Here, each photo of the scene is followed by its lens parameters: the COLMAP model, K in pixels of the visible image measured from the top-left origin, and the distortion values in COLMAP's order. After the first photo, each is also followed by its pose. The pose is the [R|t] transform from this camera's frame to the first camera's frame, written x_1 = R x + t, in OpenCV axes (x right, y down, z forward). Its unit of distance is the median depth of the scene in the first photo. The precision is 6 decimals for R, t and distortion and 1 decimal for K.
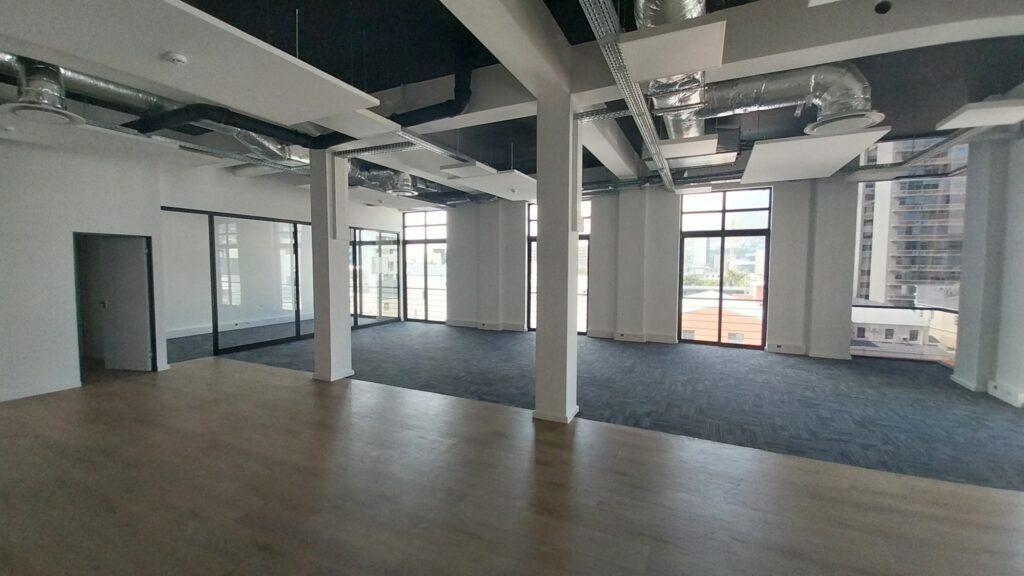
lens RADIAL K [[404.4, 0, 516.1], [0, 404.4, 280.5], [0, 0, 1]] dist [0.000713, -0.013177]
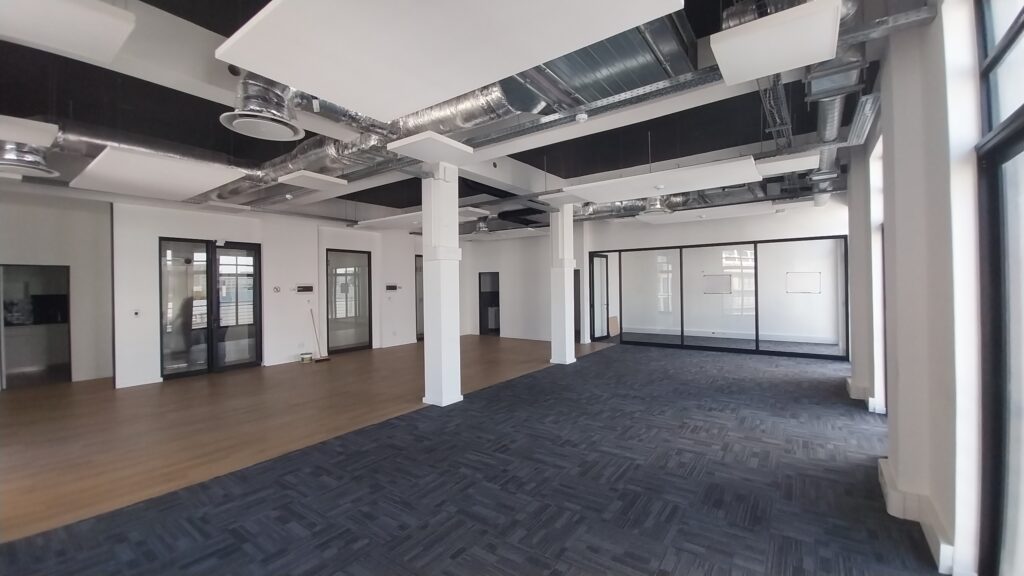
lens RADIAL K [[404.4, 0, 516.1], [0, 404.4, 280.5], [0, 0, 1]] dist [0.000713, -0.013177]
pose [[-0.168416, -0.012292, -0.985639, 1.372041], [-0.031700, 0.999473, -0.007048, -0.053837], [0.985206, 0.030057, -0.168717, 1.475802]]
